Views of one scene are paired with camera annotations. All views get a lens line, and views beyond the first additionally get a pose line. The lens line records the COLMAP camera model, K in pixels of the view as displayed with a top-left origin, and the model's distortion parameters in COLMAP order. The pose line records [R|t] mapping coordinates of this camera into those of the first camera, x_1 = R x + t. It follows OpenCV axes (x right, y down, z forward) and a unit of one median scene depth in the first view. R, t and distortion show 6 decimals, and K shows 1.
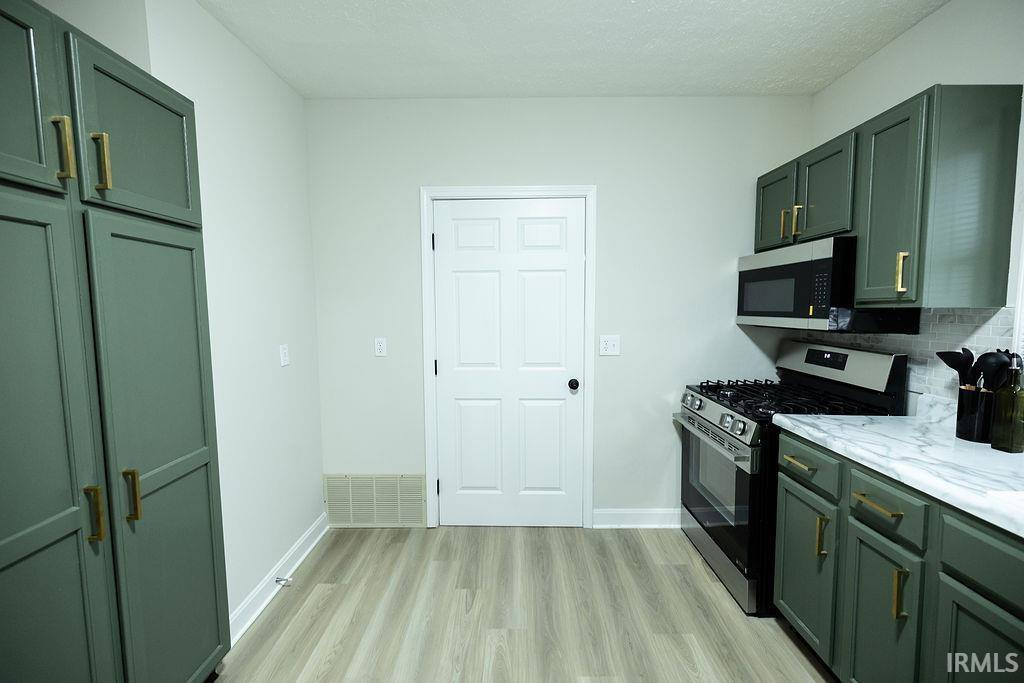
lens RADIAL K [[449.3, 0, 505.0], [0, 449.3, 339.8], [0, 0, 1]] dist [-0.000059, 0.000095]
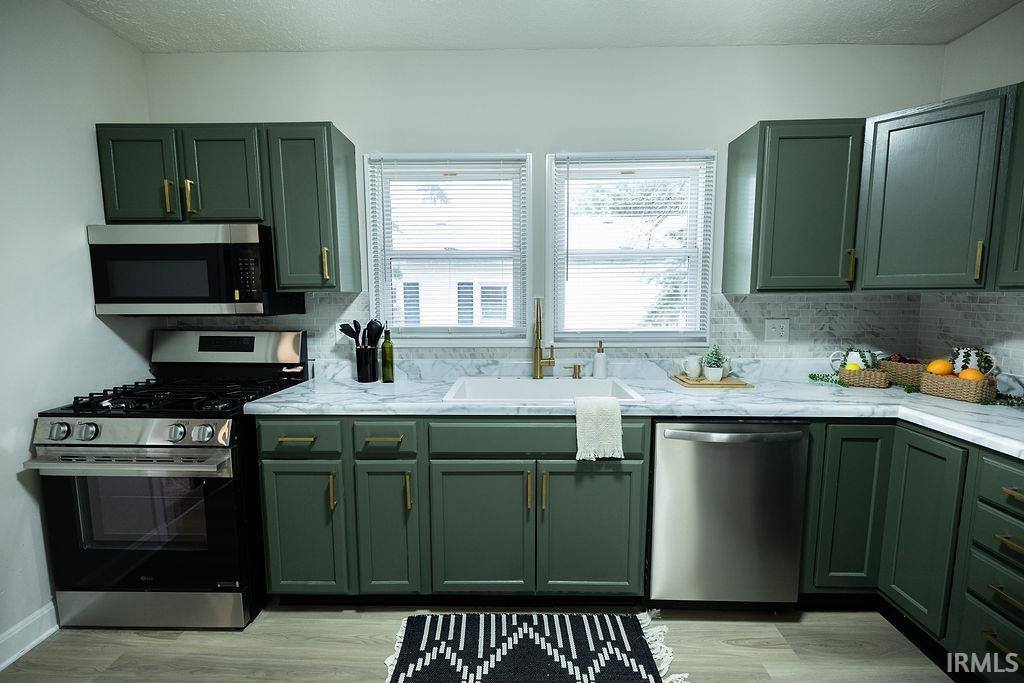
lens RADIAL K [[433.3, 0, 512.9], [0, 433.3, 338.5], [0, 0, 1]] dist [0.003169, 0.000240]
pose [[-0.020242, -0.096649, 0.995113, -0.290028], [0.081136, 0.991875, 0.097985, -0.014415], [-0.996497, 0.082723, -0.012235, 0.414842]]
